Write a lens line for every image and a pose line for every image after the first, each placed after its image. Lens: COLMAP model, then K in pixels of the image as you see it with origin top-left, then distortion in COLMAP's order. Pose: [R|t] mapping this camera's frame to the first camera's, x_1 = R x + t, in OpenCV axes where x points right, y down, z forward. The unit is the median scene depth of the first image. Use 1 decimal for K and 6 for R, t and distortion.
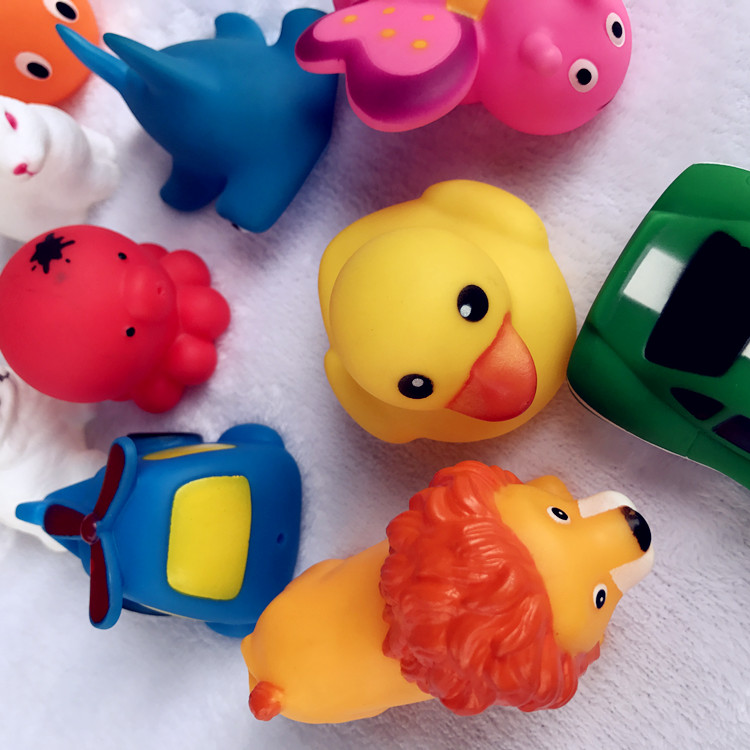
lens RADIAL K [[904.4, 0, 394.1], [0, 904.4, 375.7], [0, 0, 1]] dist [-0.015376, -0.018133]
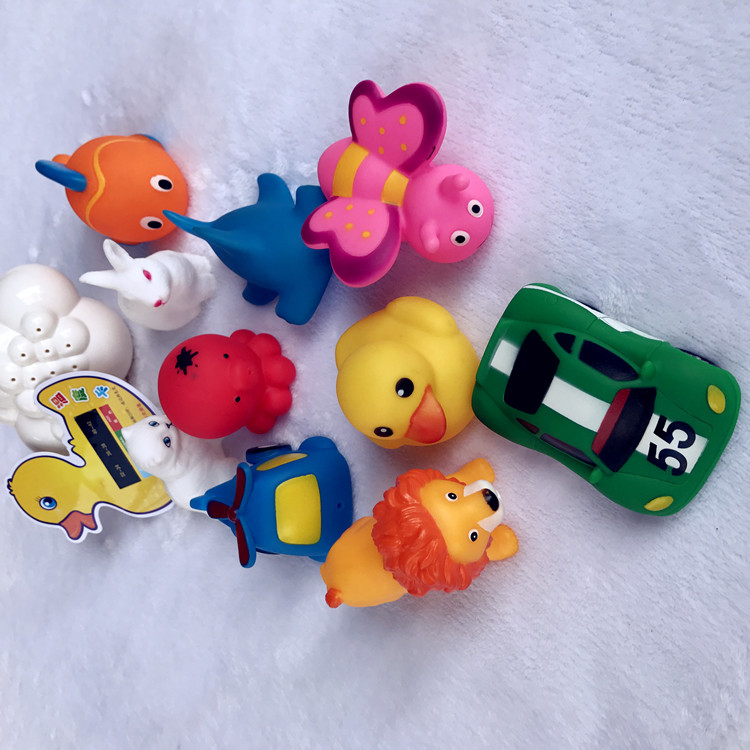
lens RADIAL K [[851.9, 0, 376.4], [0, 851.9, 393.6], [0, 0, 1]] dist [0.132148, -0.546925]
pose [[0.979615, -0.124305, -0.157804, 0.238368], [0.142952, 0.983272, 0.112876, -0.214216], [0.141133, -0.133134, 0.980998, -0.592397]]
